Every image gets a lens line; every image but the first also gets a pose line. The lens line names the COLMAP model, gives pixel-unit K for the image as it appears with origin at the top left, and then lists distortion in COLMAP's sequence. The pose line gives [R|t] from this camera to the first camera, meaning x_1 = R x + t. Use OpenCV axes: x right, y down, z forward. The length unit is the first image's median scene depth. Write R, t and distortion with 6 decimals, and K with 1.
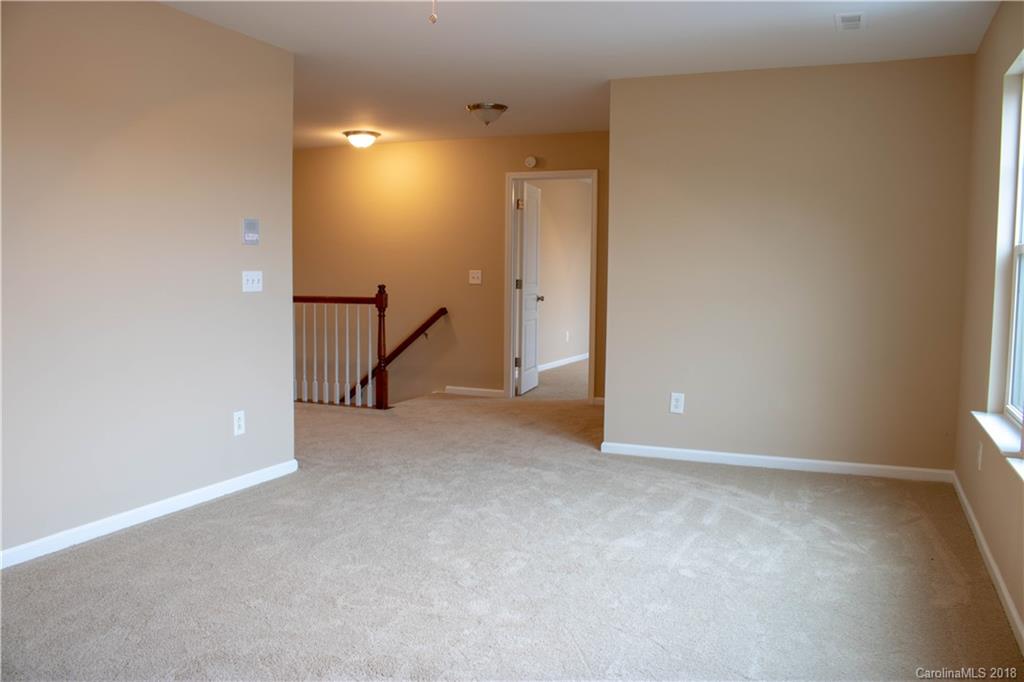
lens RADIAL K [[848.1, 0, 509.5], [0, 848.1, 342.8], [0, 0, 1]] dist [-0.163955, 0.136591]
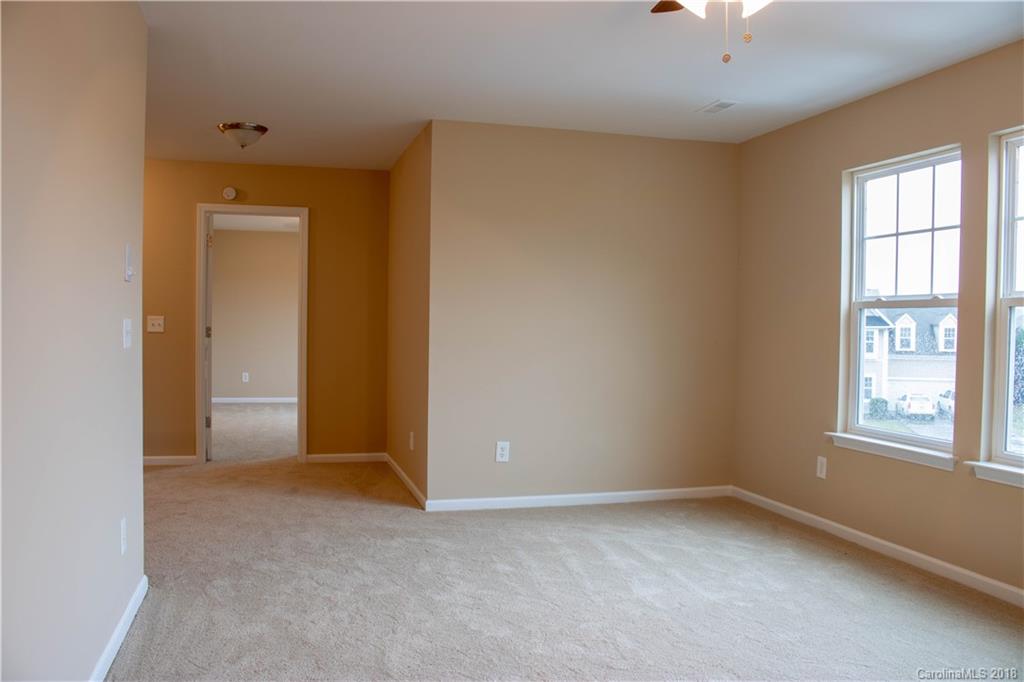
lens RADIAL K [[848.1, 0, 509.5], [0, 848.1, 342.8], [0, 0, 1]] dist [-0.163955, 0.136591]
pose [[0.774713, -0.014901, 0.632138, -0.506964], [0.045997, 0.998402, -0.032838, -0.028215], [-0.630638, 0.054516, 0.774160, 0.256101]]
